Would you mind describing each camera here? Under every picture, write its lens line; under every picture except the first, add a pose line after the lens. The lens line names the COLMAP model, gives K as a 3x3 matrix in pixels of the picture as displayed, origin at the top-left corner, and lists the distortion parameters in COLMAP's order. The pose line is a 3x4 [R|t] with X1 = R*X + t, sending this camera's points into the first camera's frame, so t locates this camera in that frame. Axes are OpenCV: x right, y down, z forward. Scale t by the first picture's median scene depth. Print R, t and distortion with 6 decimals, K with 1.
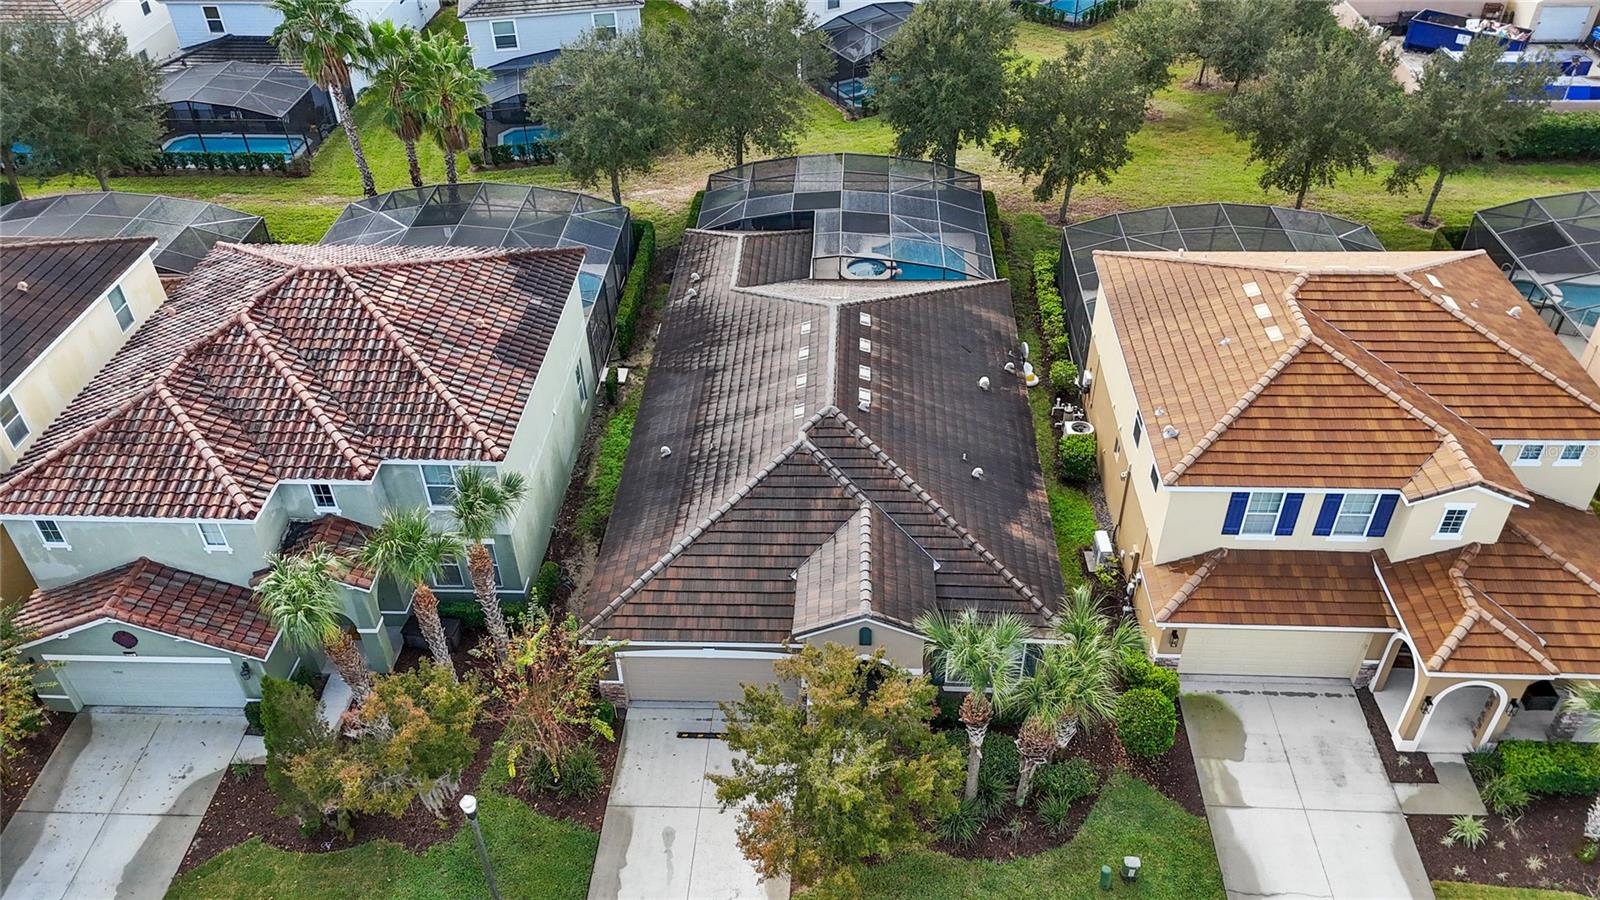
lens RADIAL K [[1174.6, 0, 801.4], [0, 1174.6, 452.8], [0, 0, 1]] dist [0.077626, -0.068738]
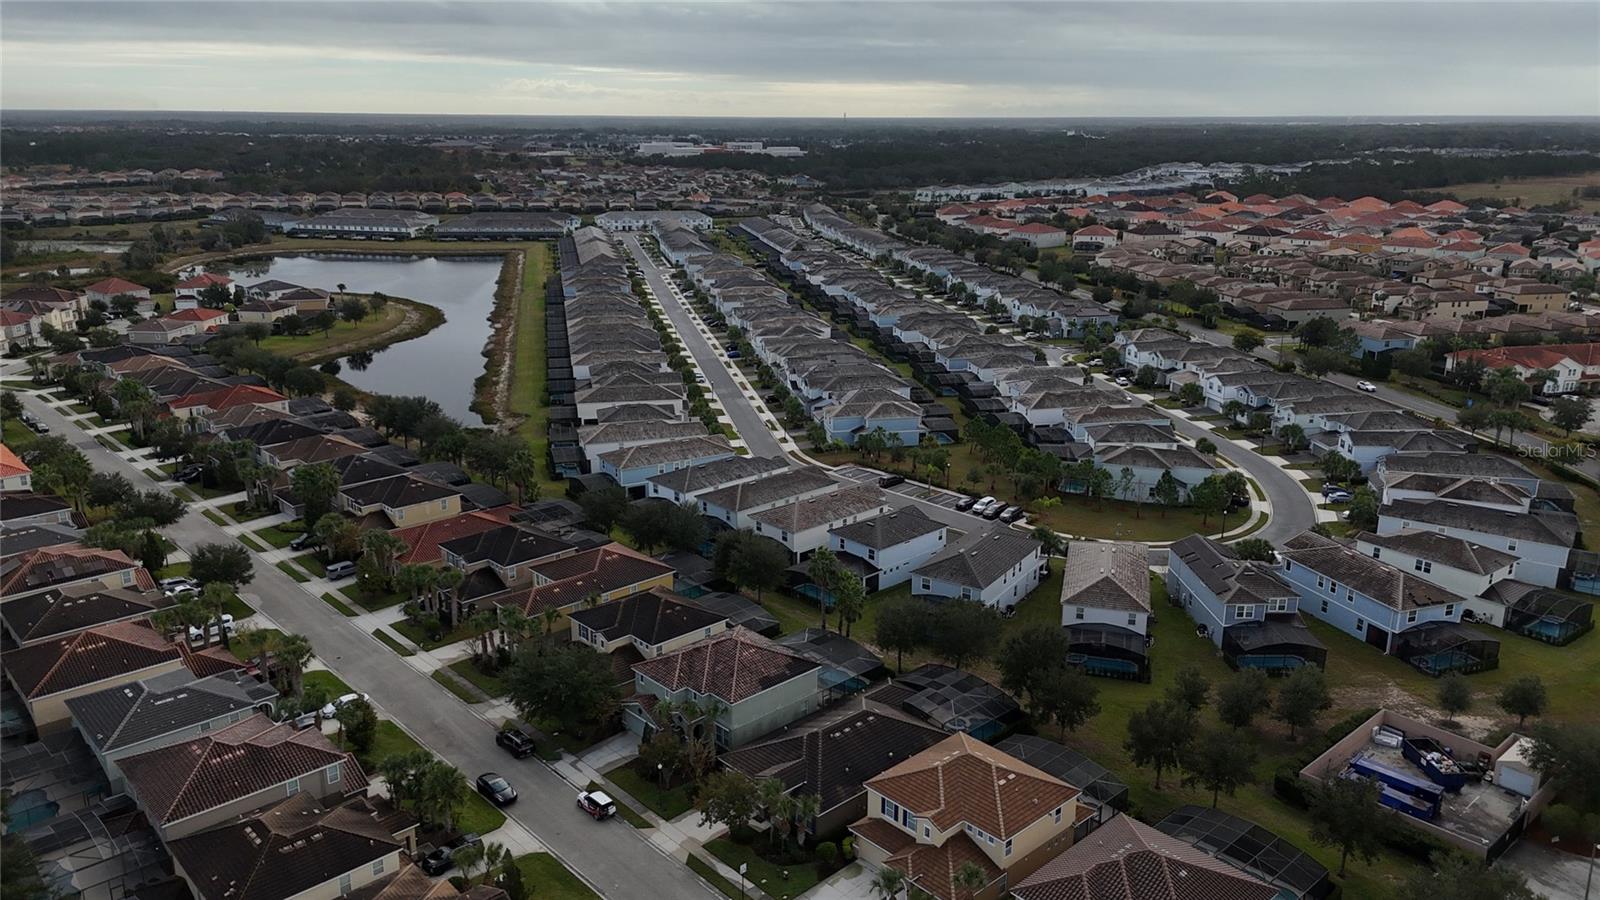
lens RADIAL K [[1174.6, 0, 801.4], [0, 1174.6, 452.8], [0, 0, 1]] dist [0.077626, -0.068738]
pose [[0.708303, 0.212470, -0.673174, 2.062709], [-0.442966, 0.876281, -0.189506, -0.074370], [0.549625, 0.432421, 0.714789, -1.685805]]
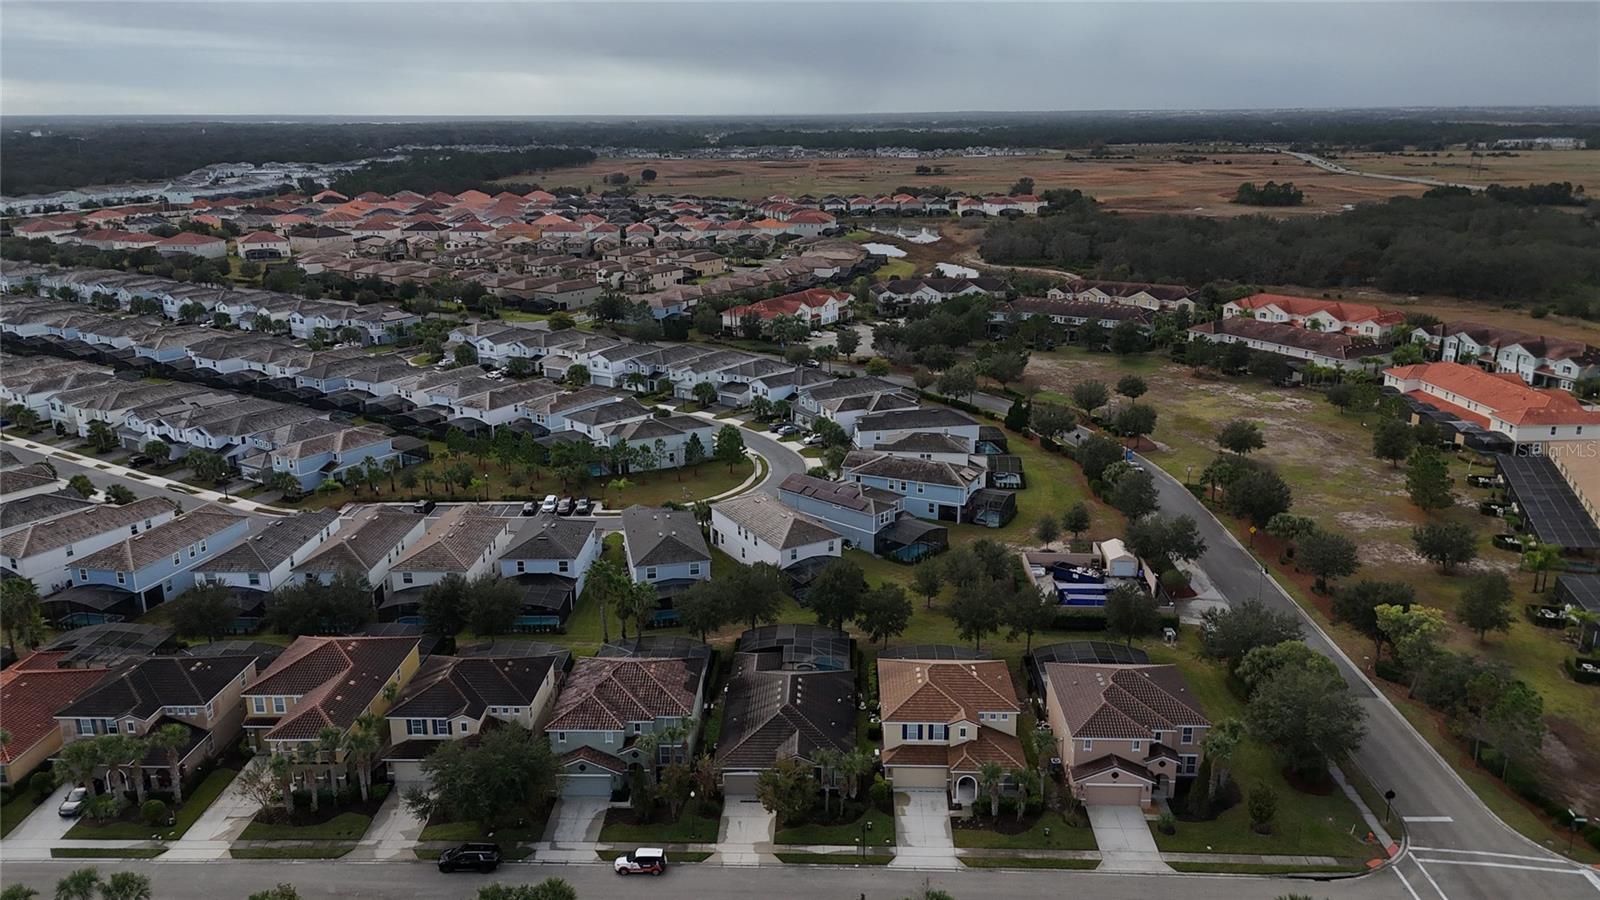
lens RADIAL K [[1174.6, 0, 801.4], [0, 1174.6, 452.8], [0, 0, 1]] dist [0.077626, -0.068738]
pose [[0.999787, 0.006634, 0.019558, -0.006088], [0.001032, 0.929765, -0.368152, 0.550251], [-0.020626, 0.368094, 0.929560, -2.438523]]
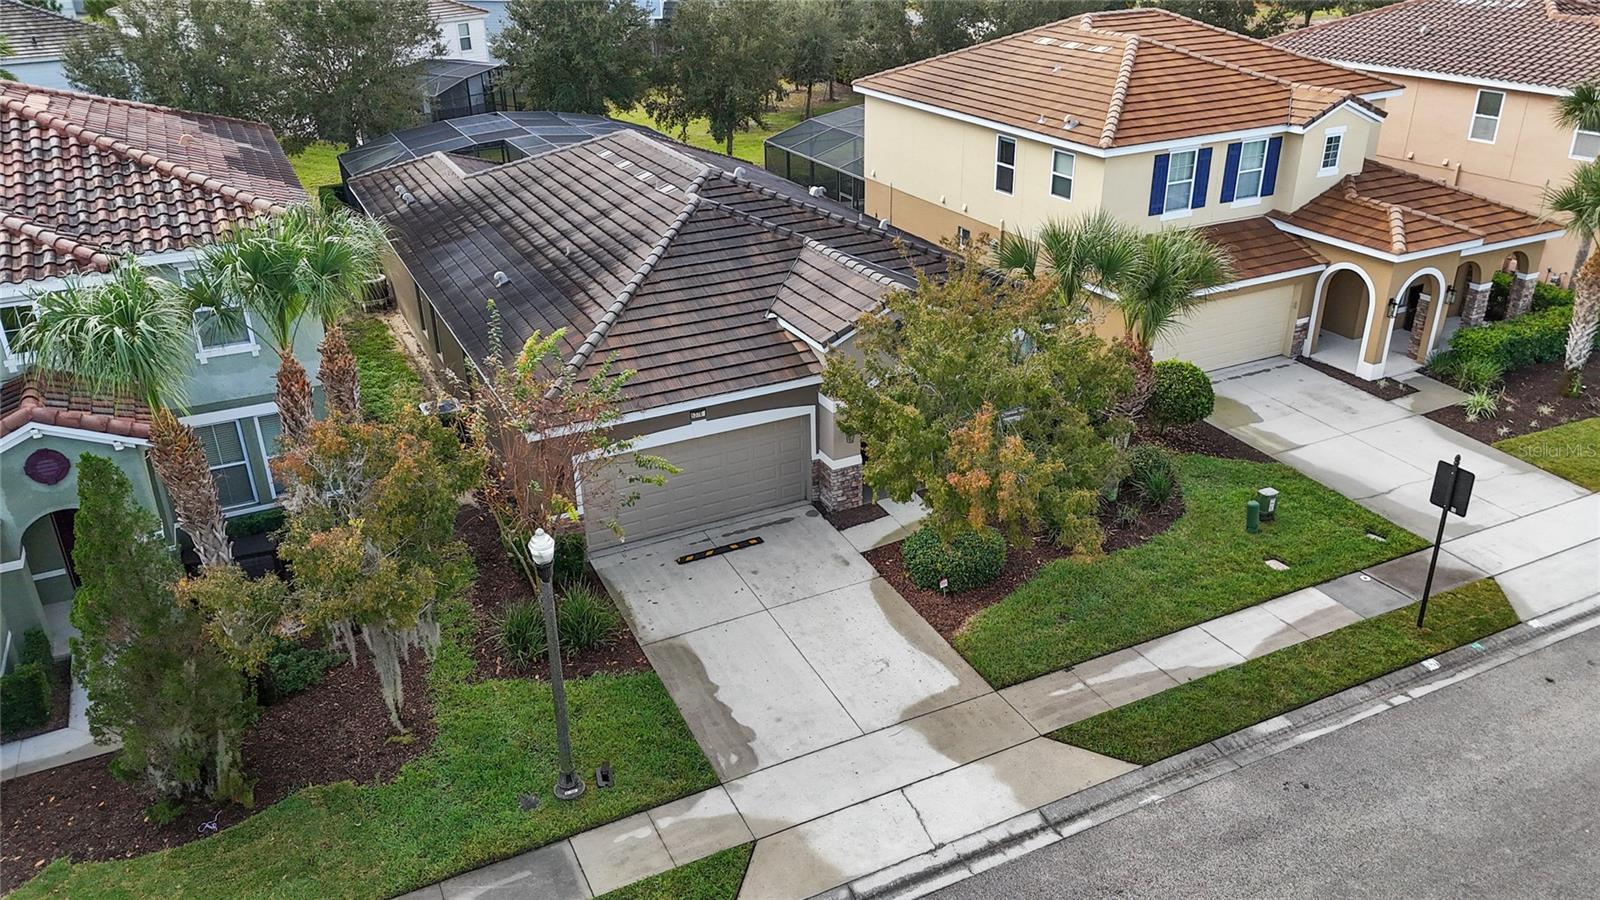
lens RADIAL K [[1174.6, 0, 801.4], [0, 1174.6, 452.8], [0, 0, 1]] dist [0.077626, -0.068738]
pose [[0.873896, -0.205290, 0.440639, -0.339011], [0.299314, 0.941483, -0.154985, 0.309091], [-0.383037, 0.267330, 0.884204, 0.326628]]
